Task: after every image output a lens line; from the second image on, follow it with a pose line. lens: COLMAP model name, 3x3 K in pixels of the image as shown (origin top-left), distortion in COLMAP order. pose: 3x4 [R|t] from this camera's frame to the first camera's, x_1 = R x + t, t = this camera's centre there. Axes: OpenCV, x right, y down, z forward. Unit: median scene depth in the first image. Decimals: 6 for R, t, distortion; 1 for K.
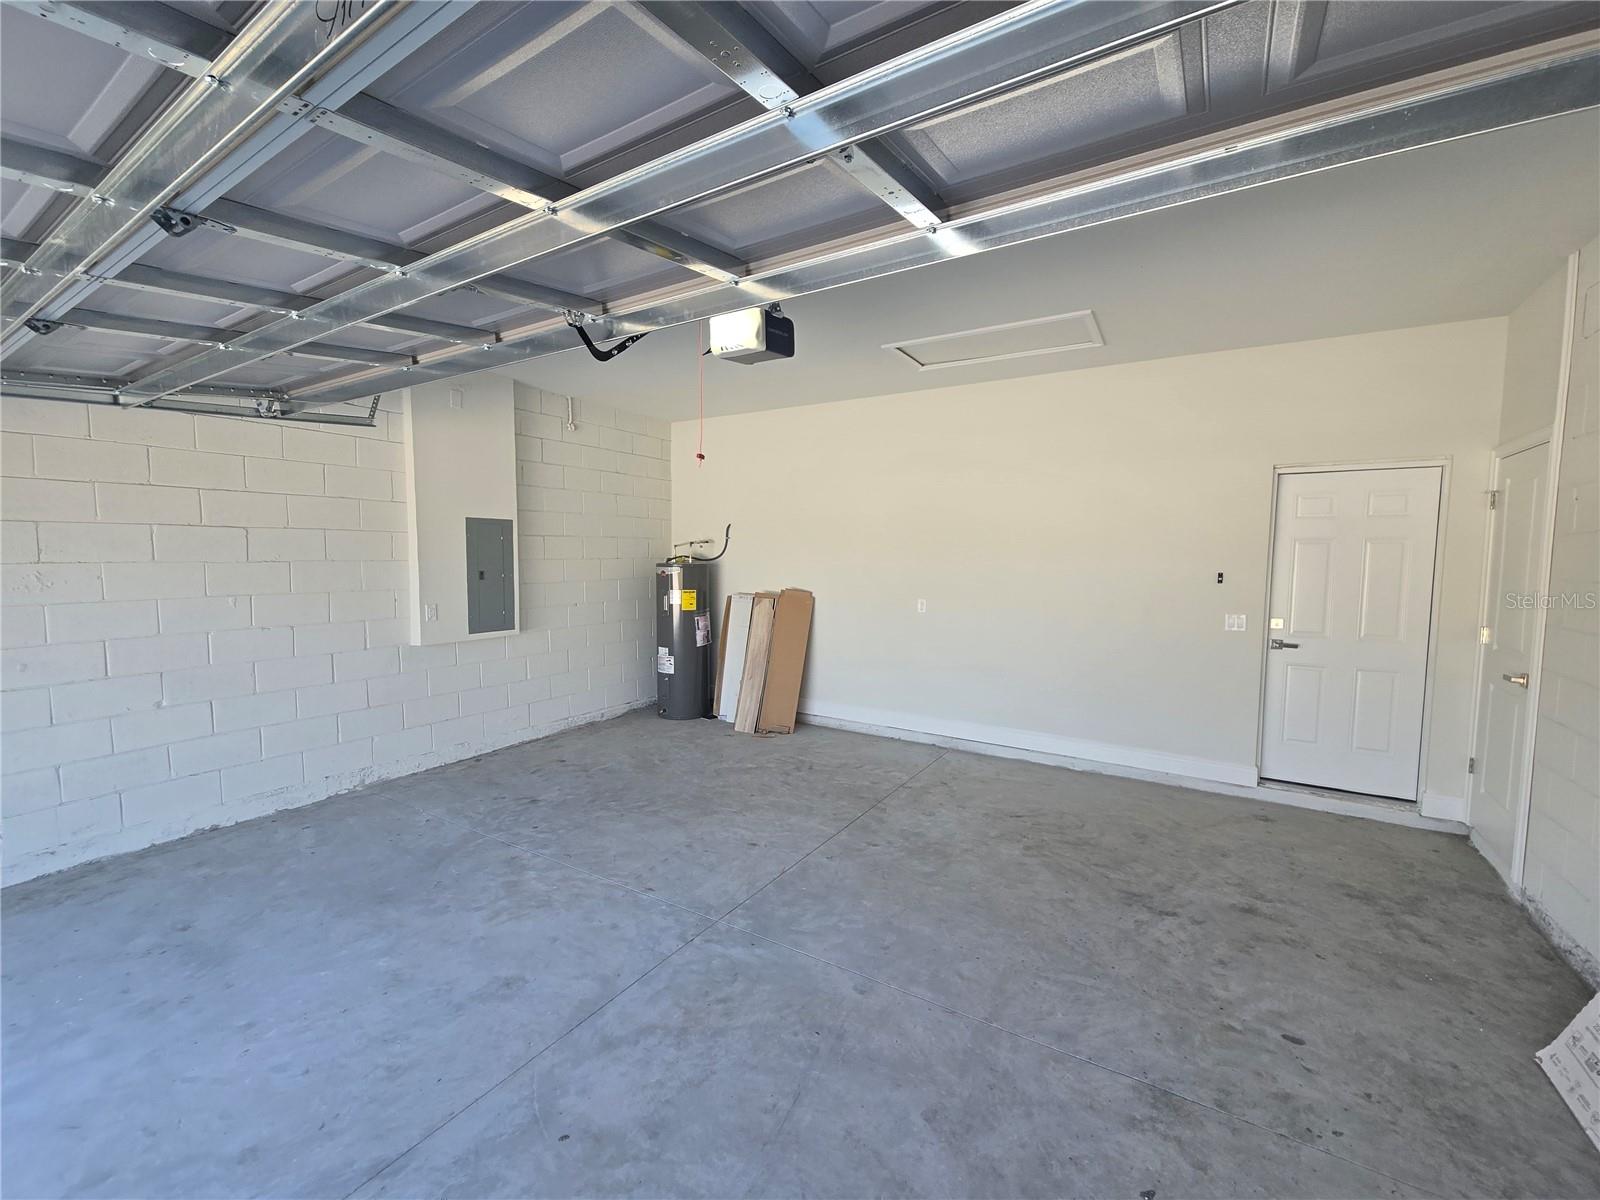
lens RADIAL K [[656.4, 0, 797.3], [0, 656.4, 599.4], [0, 0, 1]] dist [-0.000381, 0.002416]
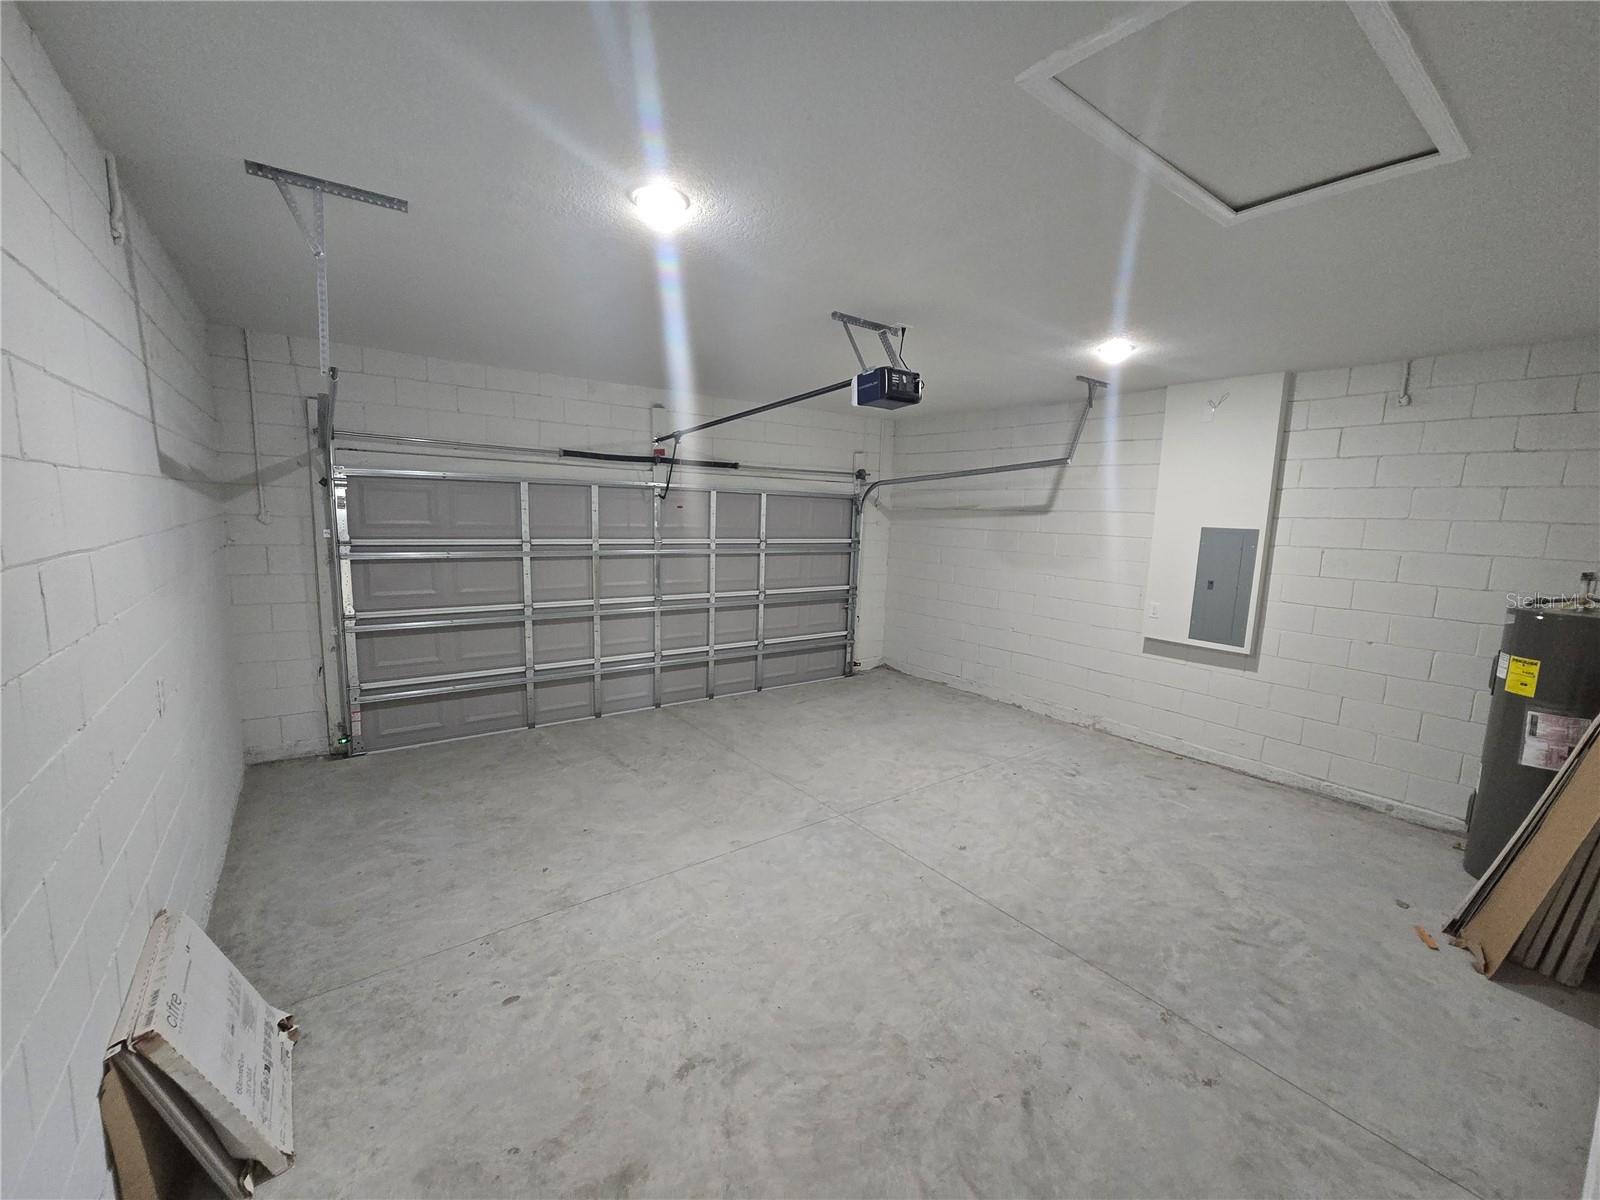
lens RADIAL K [[656.4, 0, 803.5], [0, 656.4, 603.1], [0, 0, 1]] dist [-0.000381, 0.002416]
pose [[-0.355144, 0.109690, -0.928354, 0.802248], [-0.103289, 0.982407, 0.155590, -0.119939], [0.929088, 0.151146, -0.337566, 0.903788]]
